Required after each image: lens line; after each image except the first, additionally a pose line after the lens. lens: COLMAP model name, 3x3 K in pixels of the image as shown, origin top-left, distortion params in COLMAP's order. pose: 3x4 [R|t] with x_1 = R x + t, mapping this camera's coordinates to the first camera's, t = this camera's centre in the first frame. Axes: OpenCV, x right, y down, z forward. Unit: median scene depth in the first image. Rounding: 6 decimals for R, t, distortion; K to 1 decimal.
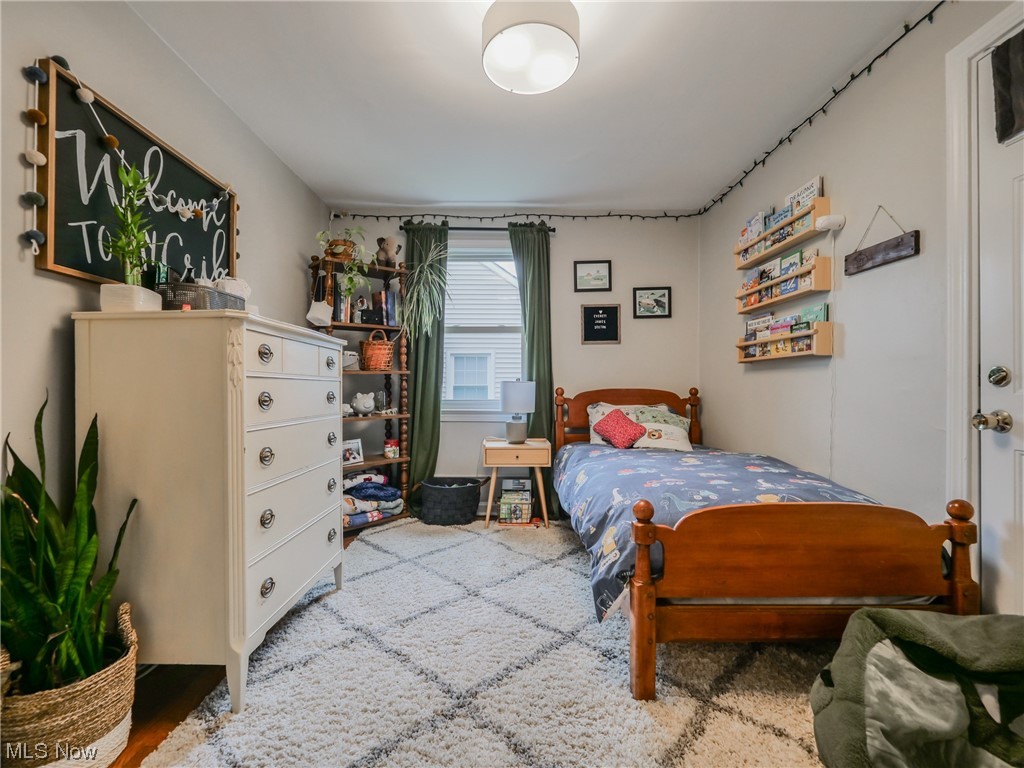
lens RADIAL K [[447.5, 0, 507.2], [0, 447.5, 386.1], [0, 0, 1]] dist [-0.003524, -0.000145]
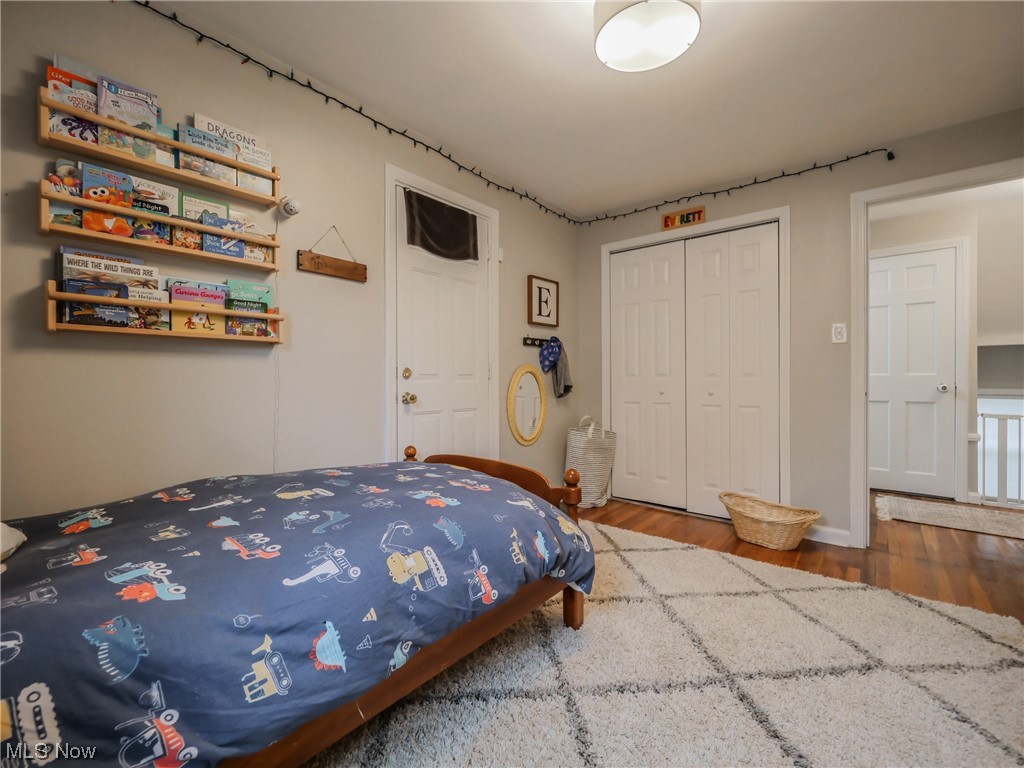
lens RADIAL K [[447.5, 0, 507.2], [0, 447.5, 386.1], [0, 0, 1]] dist [-0.003524, -0.000145]
pose [[-0.757177, -0.001884, 0.653207, -0.227577], [0.005368, 0.999944, 0.009107, 0.009599], [-0.653188, 0.010402, -0.757124, 1.268273]]
